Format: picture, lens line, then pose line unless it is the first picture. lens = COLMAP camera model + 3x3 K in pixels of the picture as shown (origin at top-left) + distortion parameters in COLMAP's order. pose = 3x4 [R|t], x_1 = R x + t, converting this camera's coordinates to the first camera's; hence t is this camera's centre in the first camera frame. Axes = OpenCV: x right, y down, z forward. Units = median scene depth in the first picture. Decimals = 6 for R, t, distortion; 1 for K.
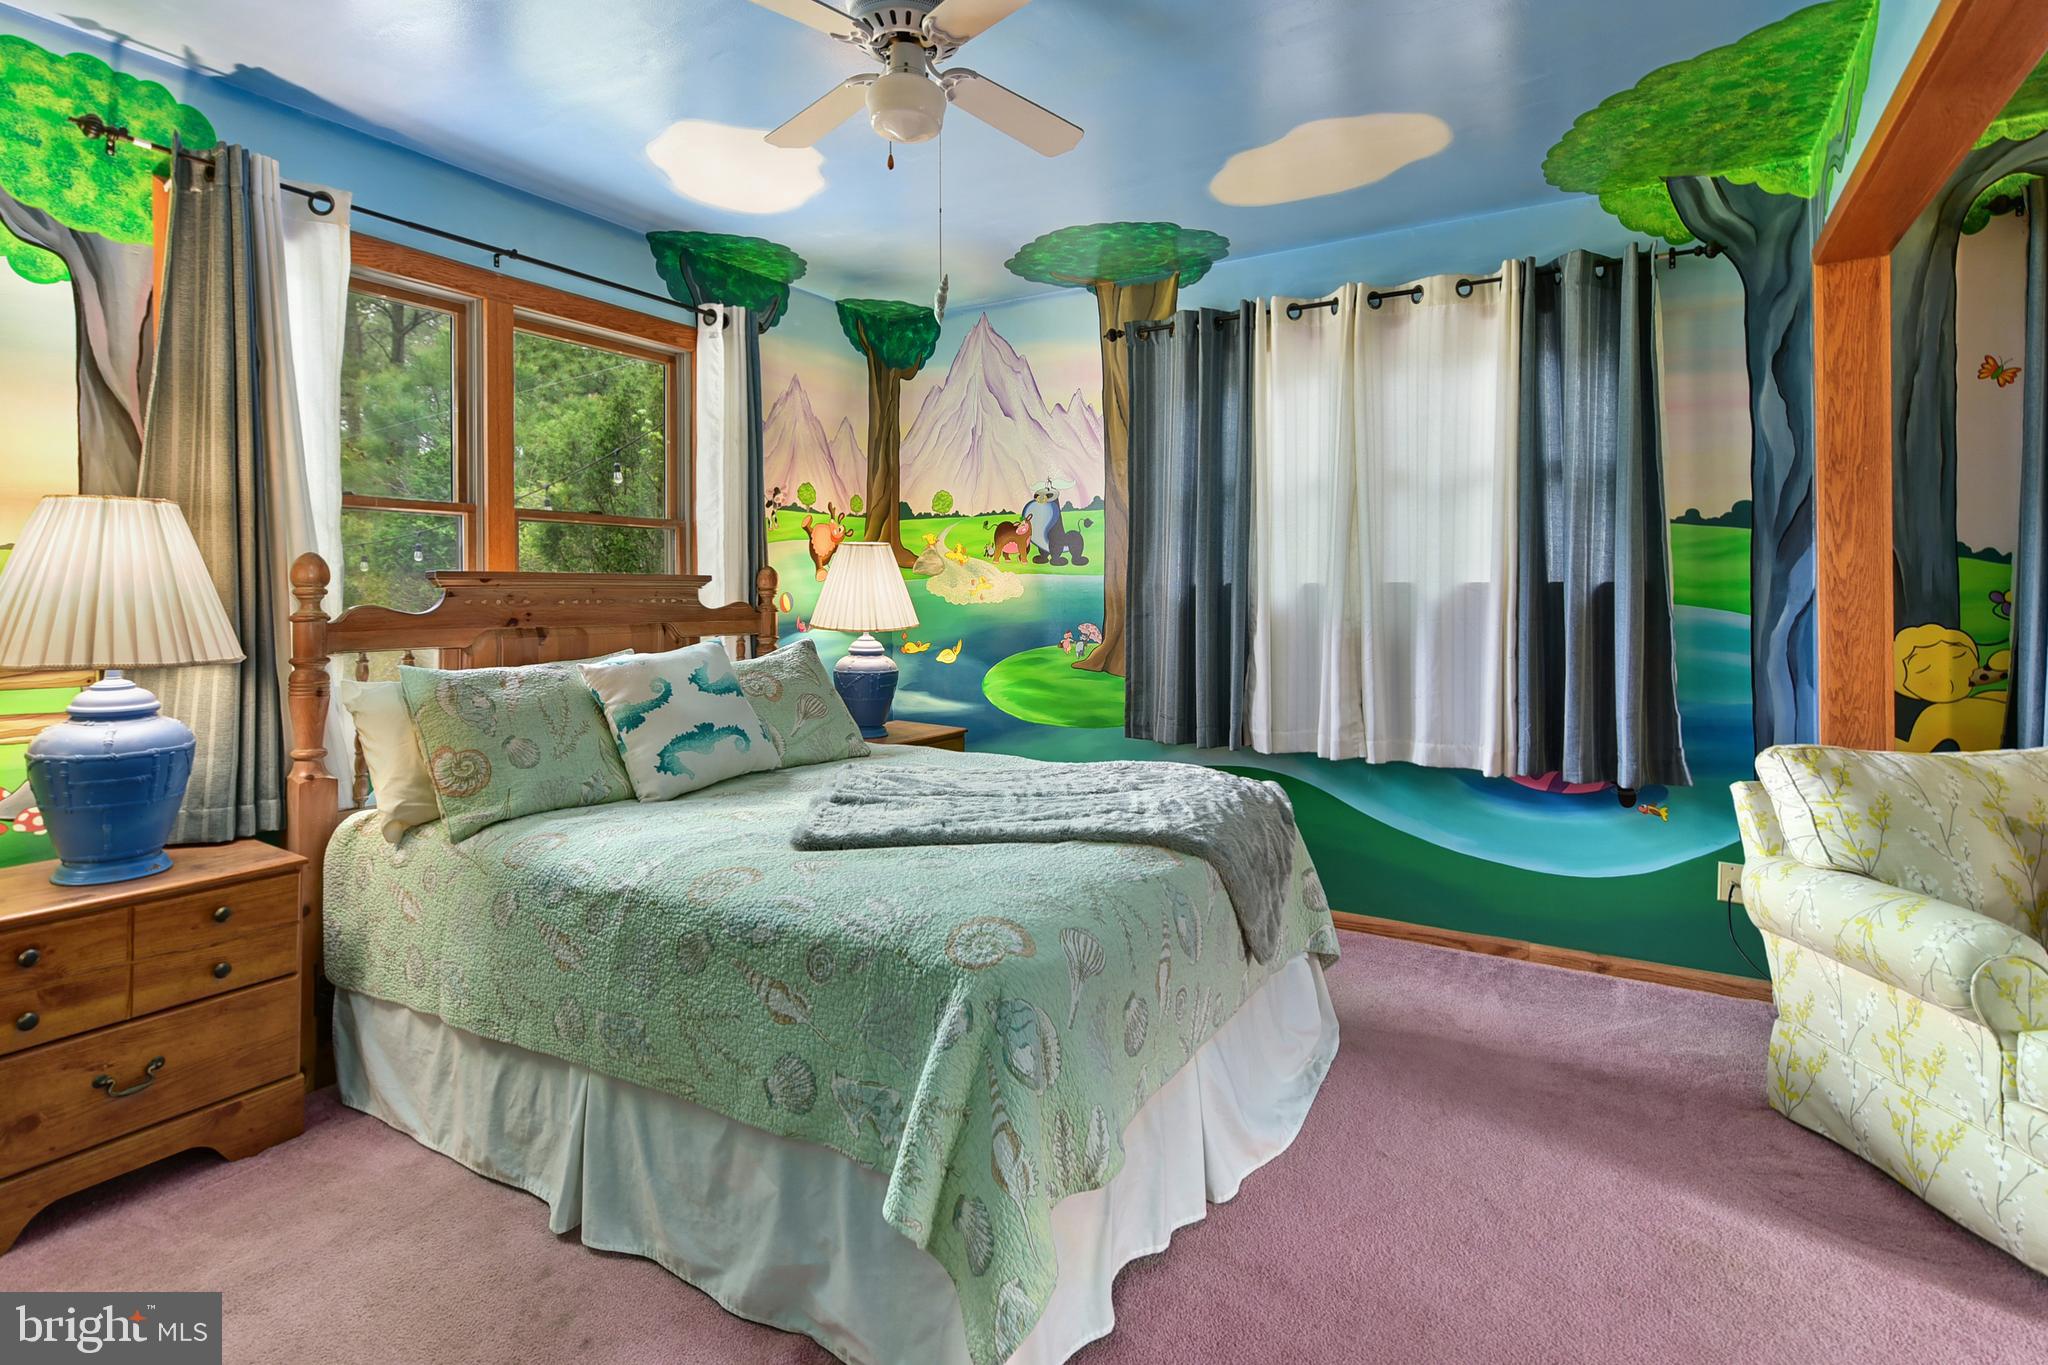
lens RADIAL K [[1036.4, 0, 1021.0], [0, 1036.4, 592.0], [0, 0, 1]] dist [0.004066, 0.000885]
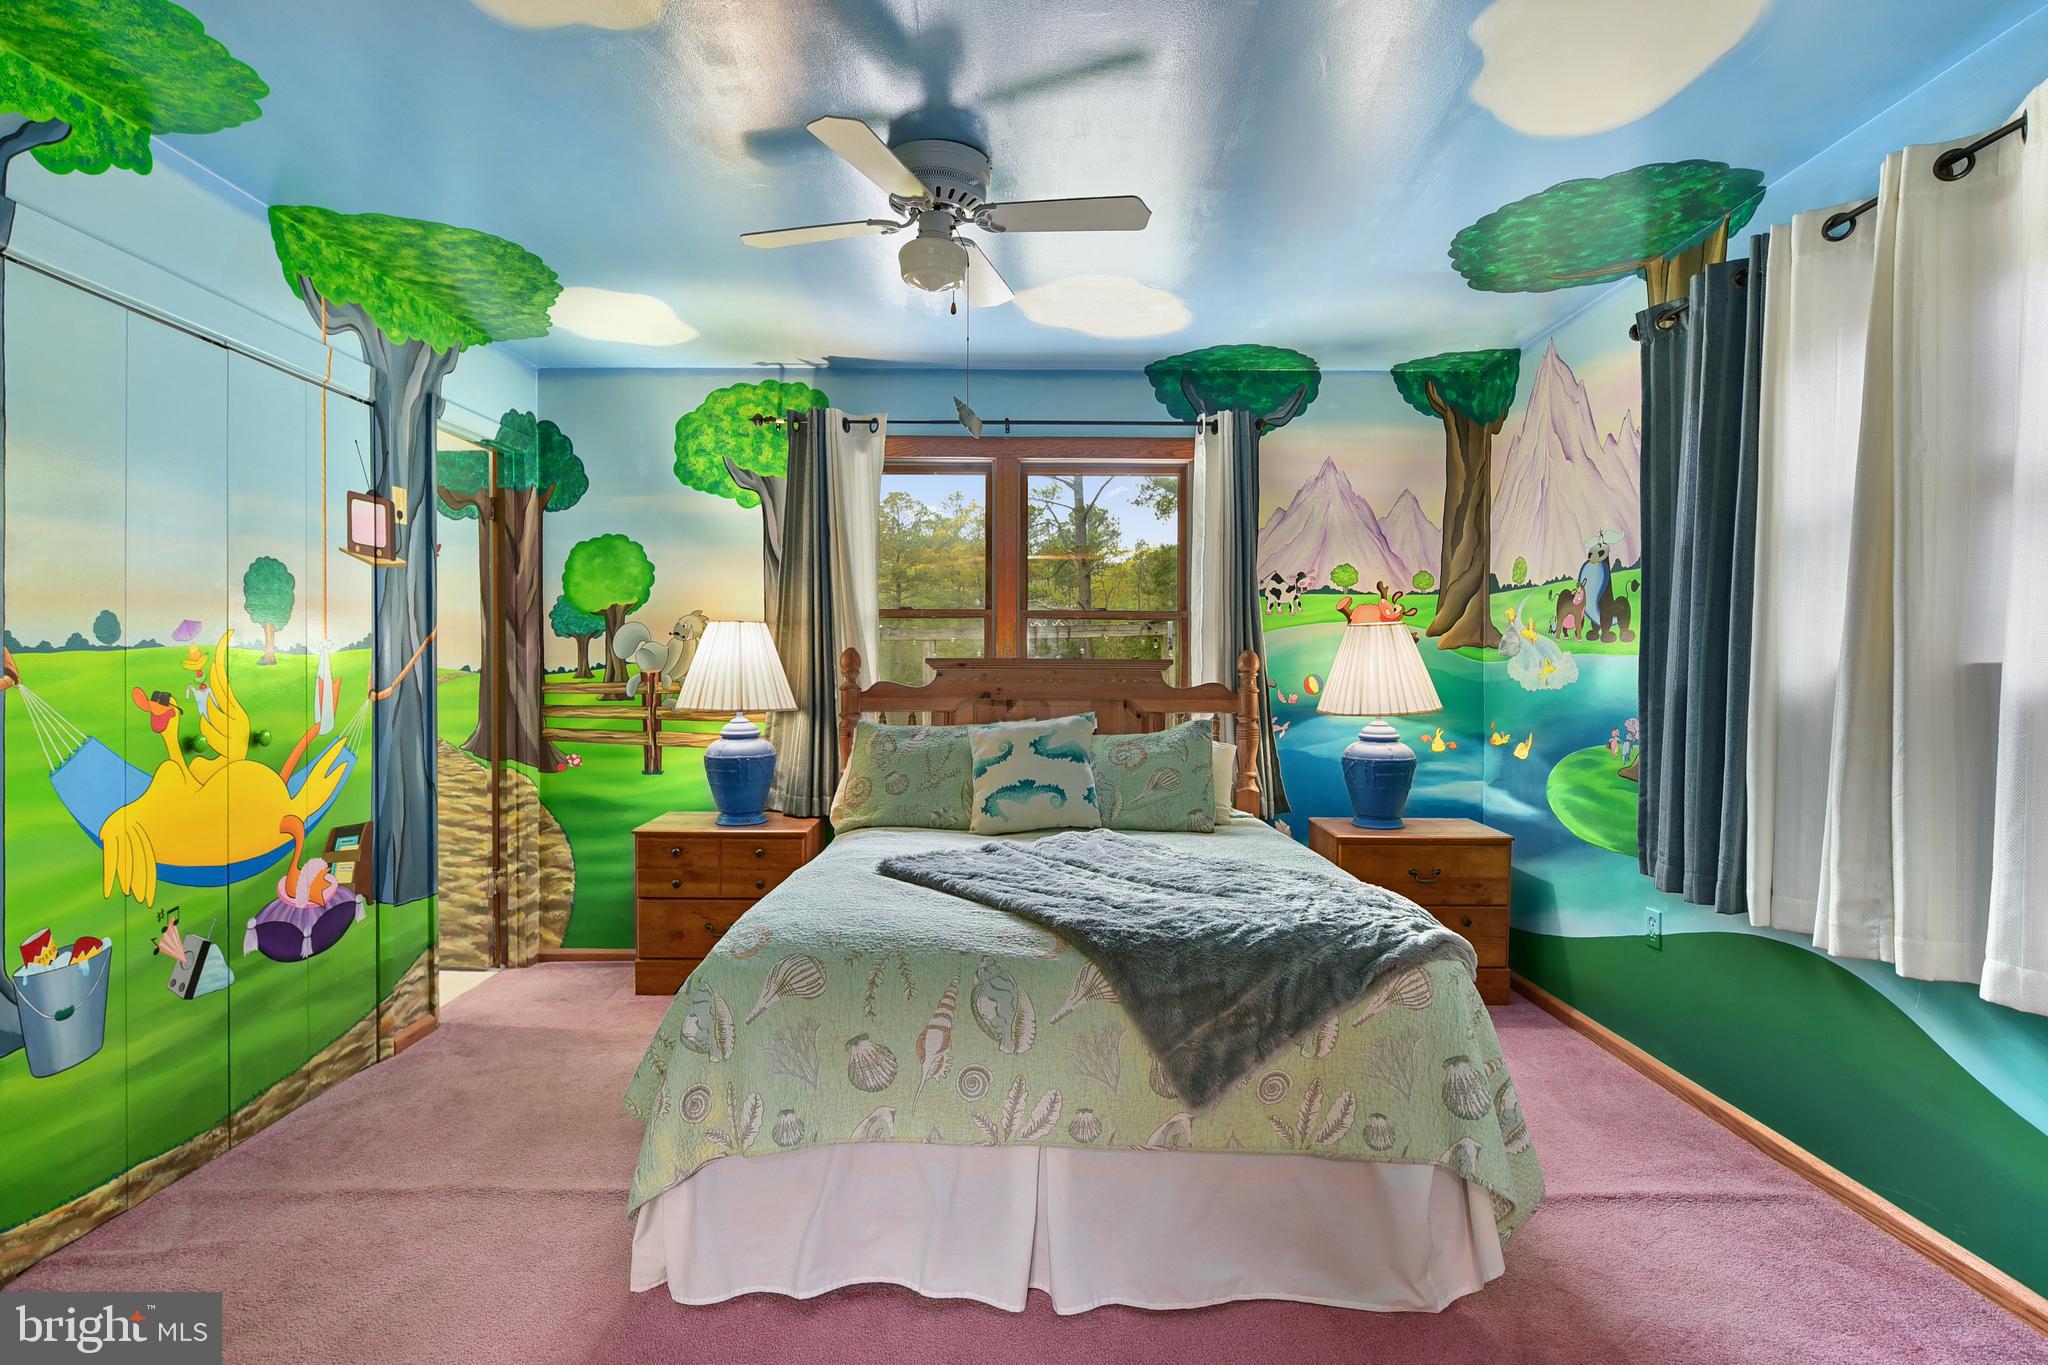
lens RADIAL K [[1003.0, 0, 1024.0], [0, 1003.0, 682.5], [0, 0, 1]] dist [-0.003342, -0.000274]
pose [[0.528082, 0.012984, -0.849094, 0.515370], [-0.005705, 0.999915, 0.011742, -0.002123], [0.849174, -0.001357, 0.528111, 0.269321]]
